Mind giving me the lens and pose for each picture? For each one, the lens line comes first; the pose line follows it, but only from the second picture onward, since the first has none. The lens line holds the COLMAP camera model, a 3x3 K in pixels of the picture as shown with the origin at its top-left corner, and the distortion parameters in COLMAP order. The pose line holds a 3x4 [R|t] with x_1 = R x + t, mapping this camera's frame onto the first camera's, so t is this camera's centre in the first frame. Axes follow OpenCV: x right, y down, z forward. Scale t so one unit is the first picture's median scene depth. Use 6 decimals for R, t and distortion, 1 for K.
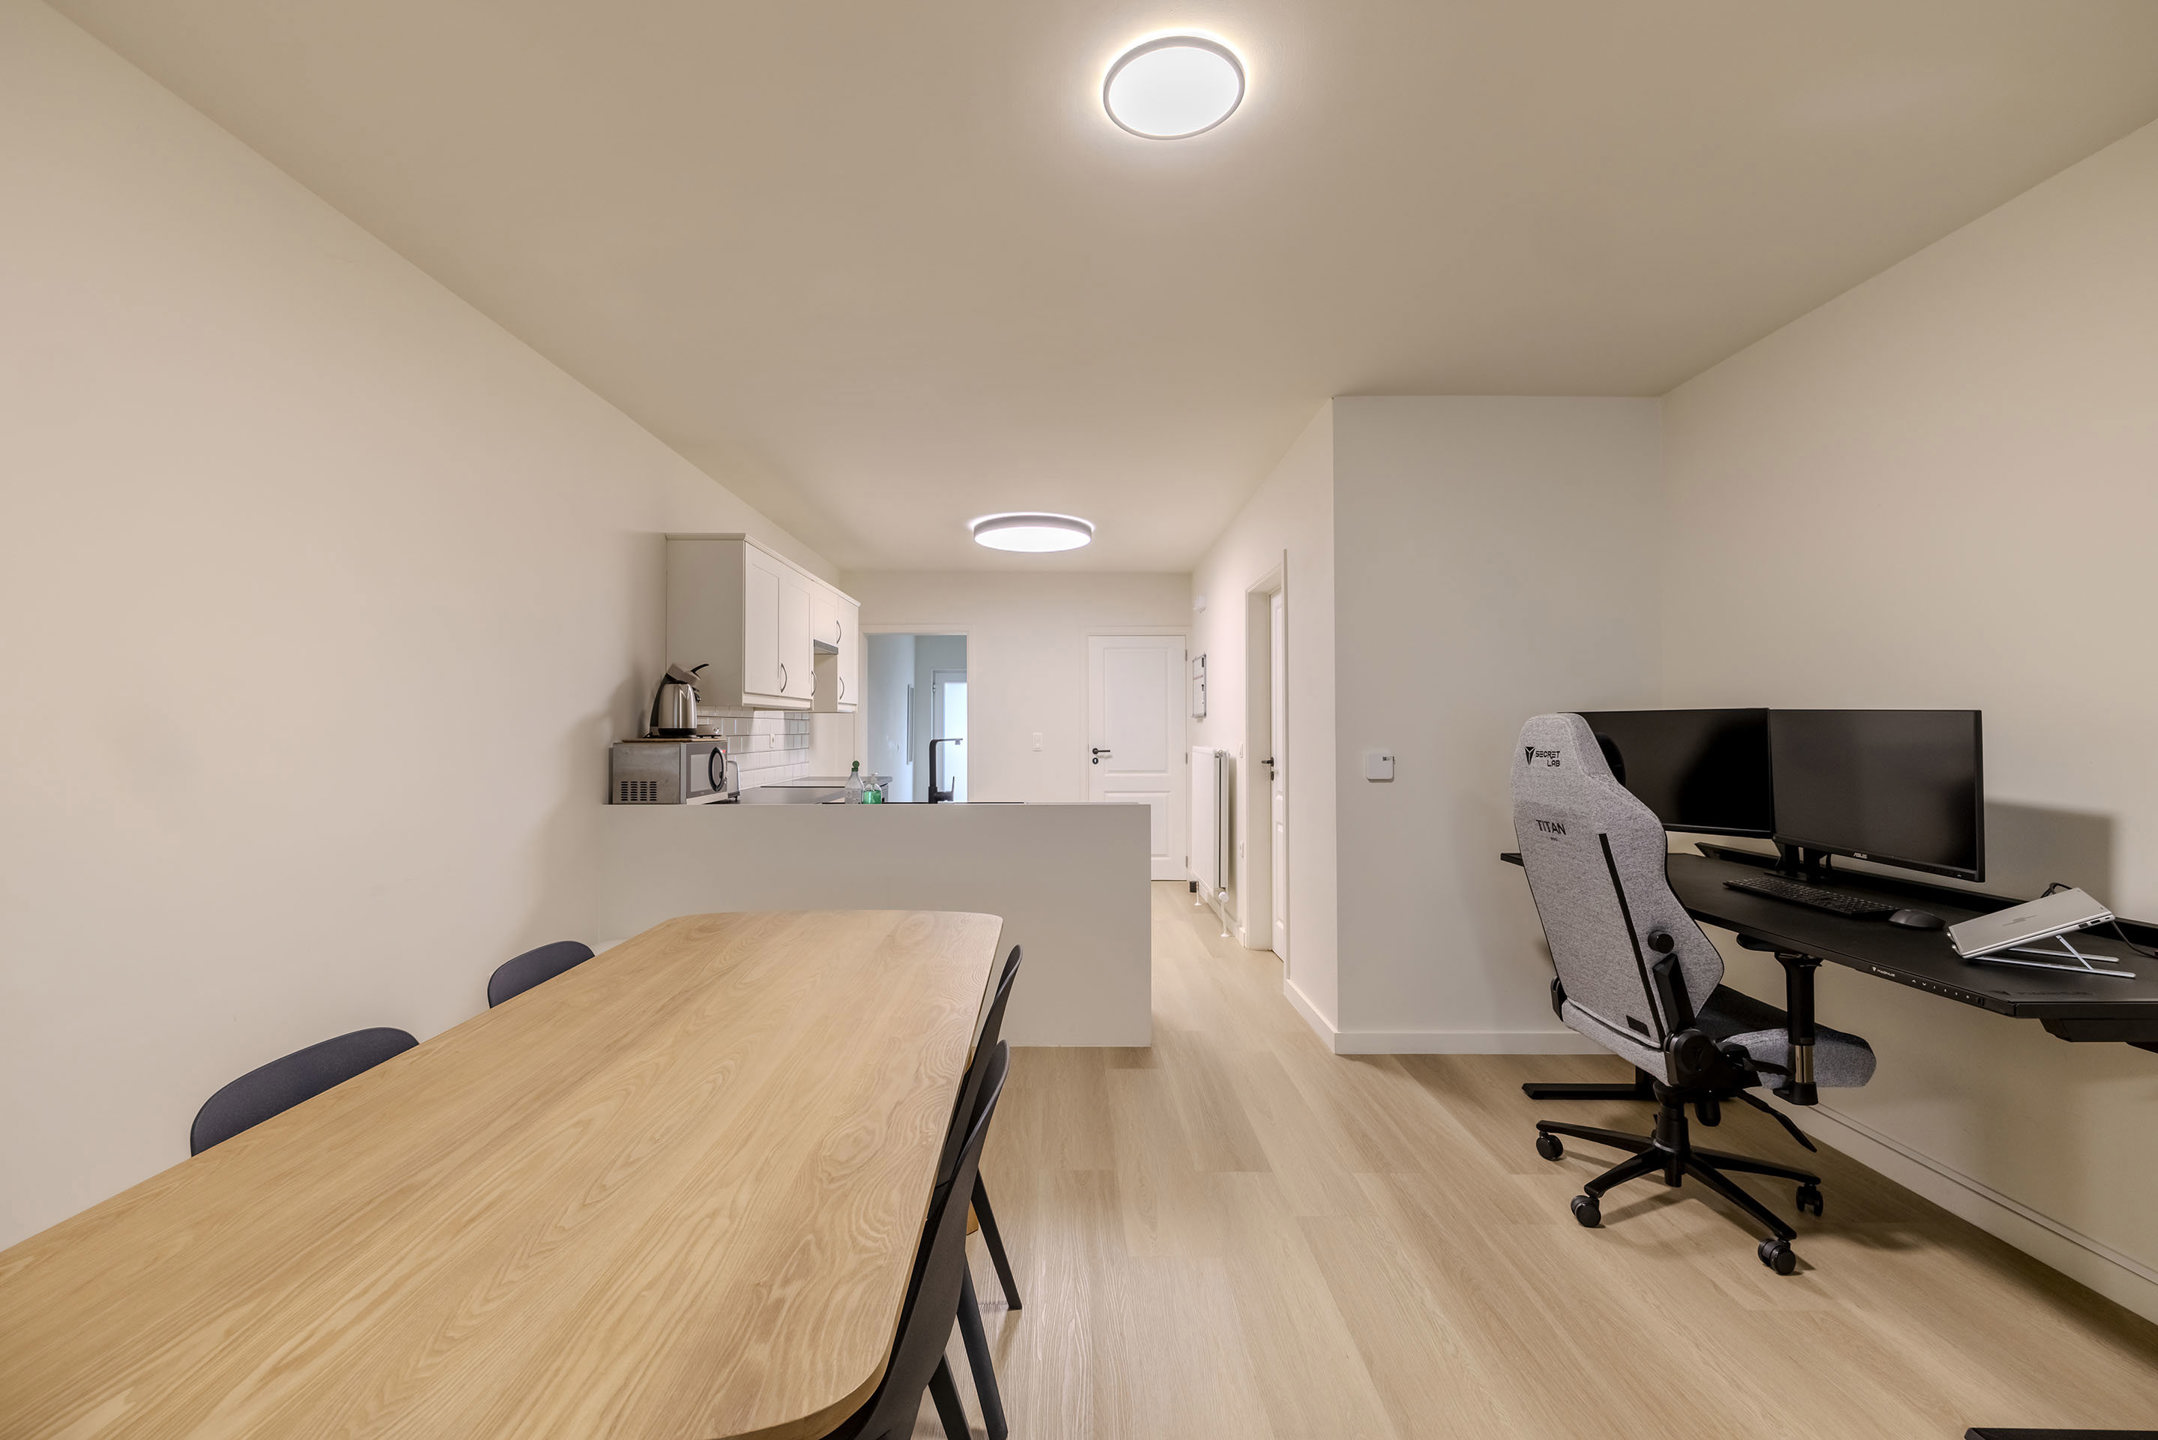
lens RADIAL K [[934.1, 0, 1037.3], [0, 934.1, 729.0], [0, 0, 1]] dist [0.000457, 0.000146]
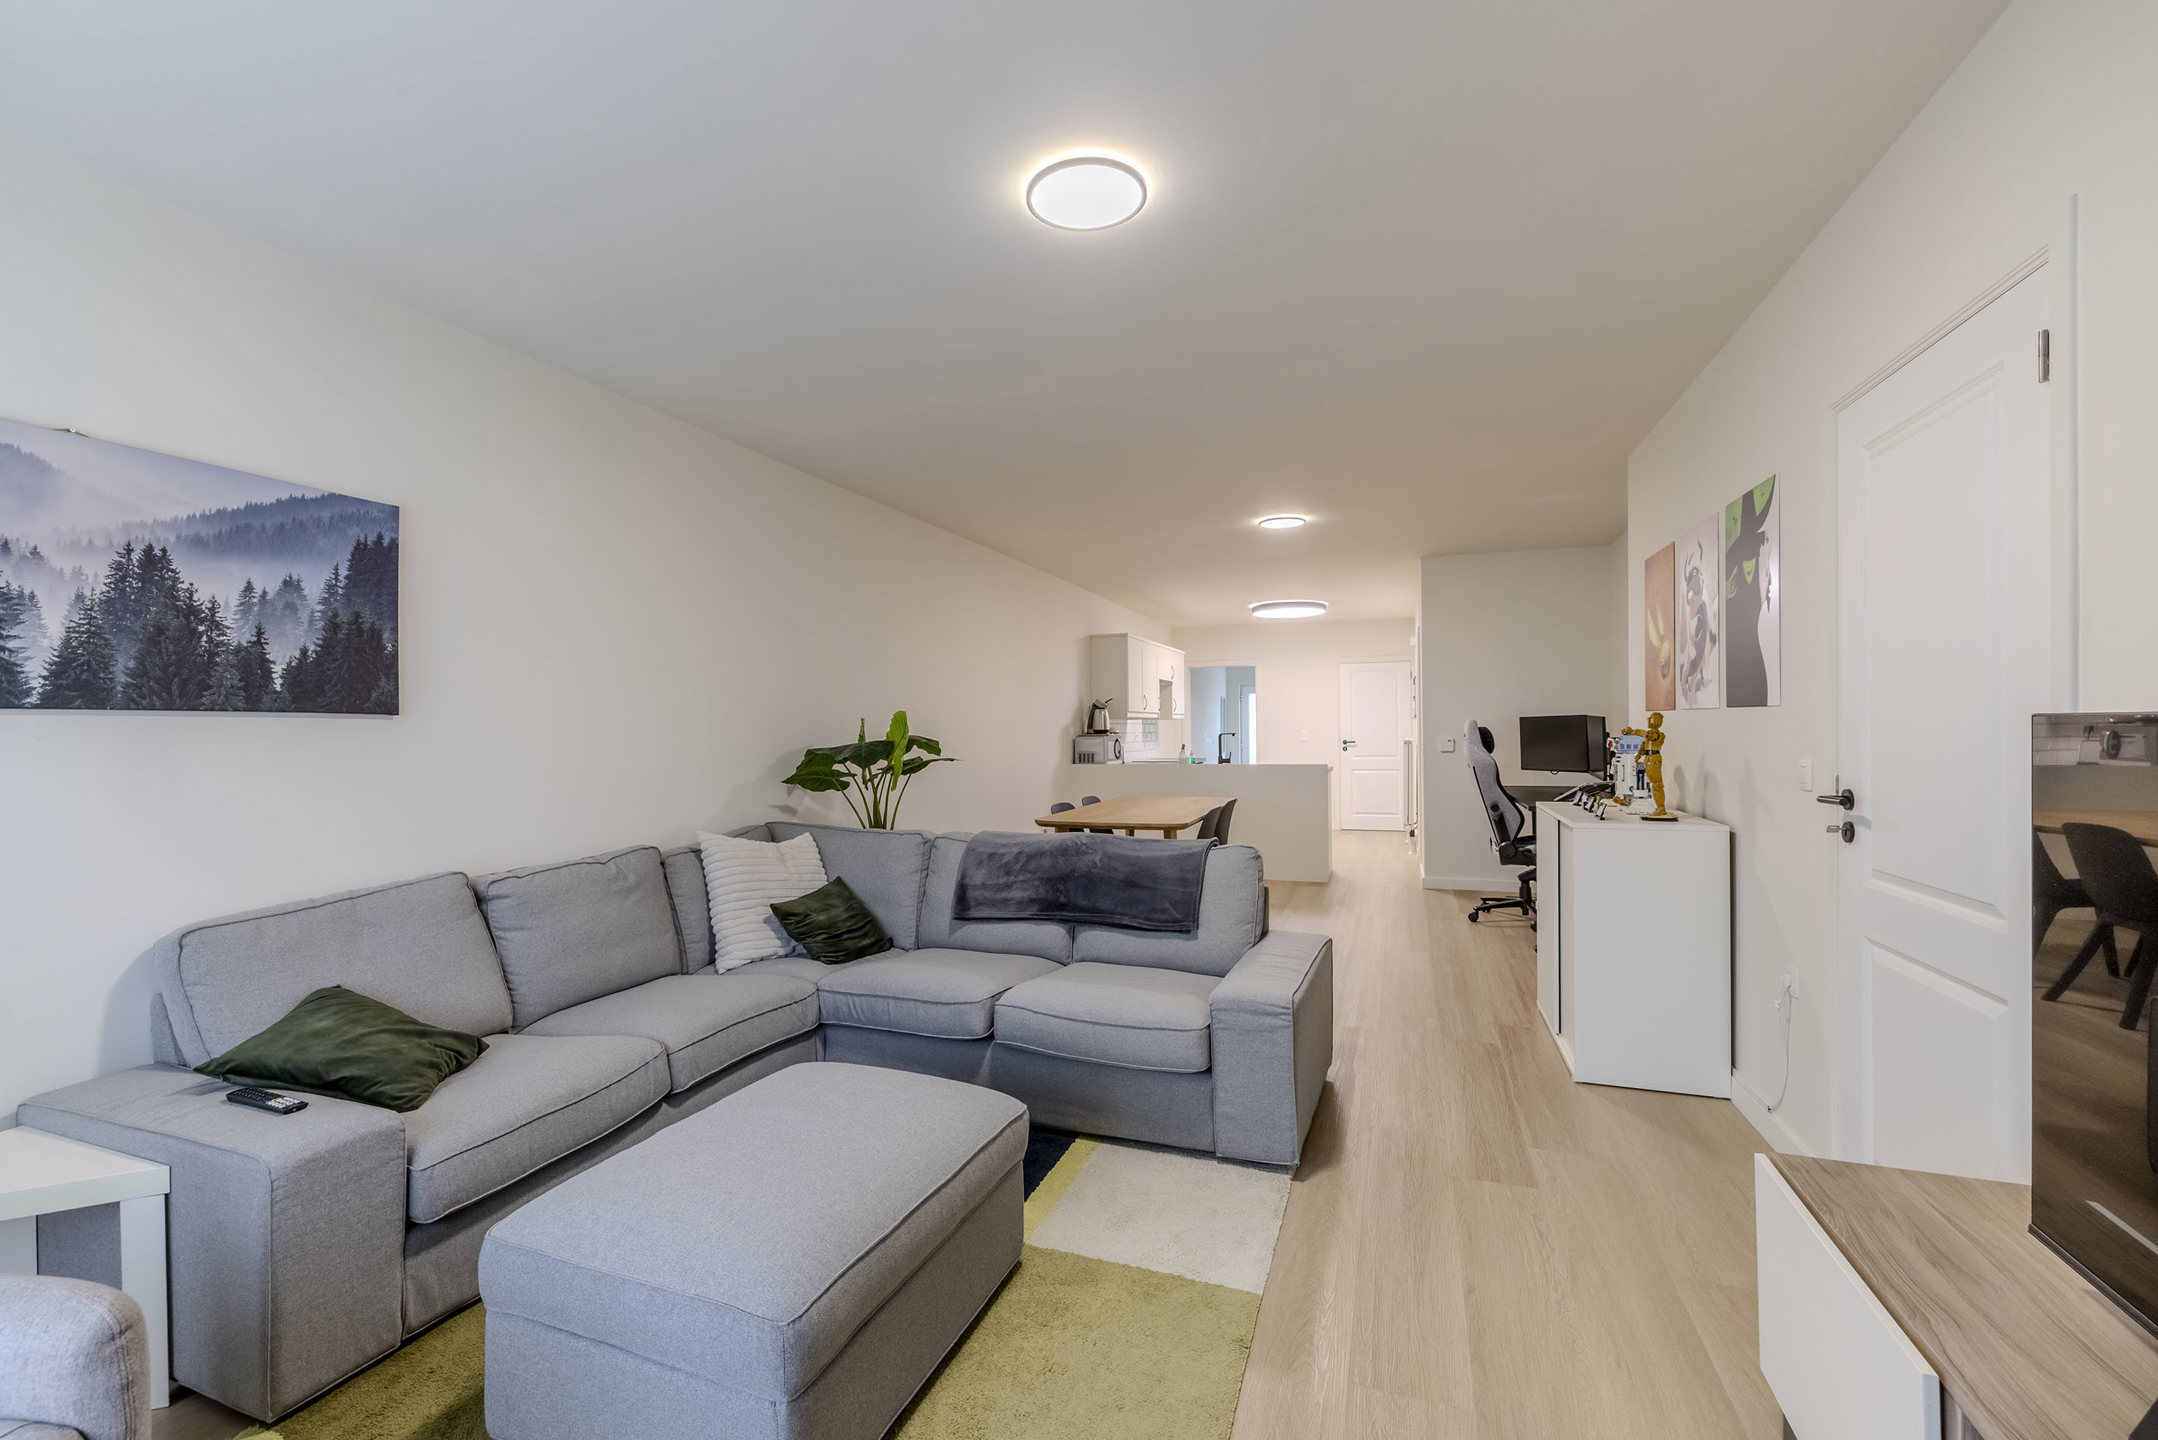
lens RADIAL K [[934.1, 0, 1037.3], [0, 934.1, 729.0], [0, 0, 1]] dist [0.000457, 0.000146]
pose [[0.939948, -0.011395, -0.341128, 0.183040], [0.011506, 0.999932, -0.001699, -0.000170], [0.341124, -0.002328, 0.940015, -0.929469]]
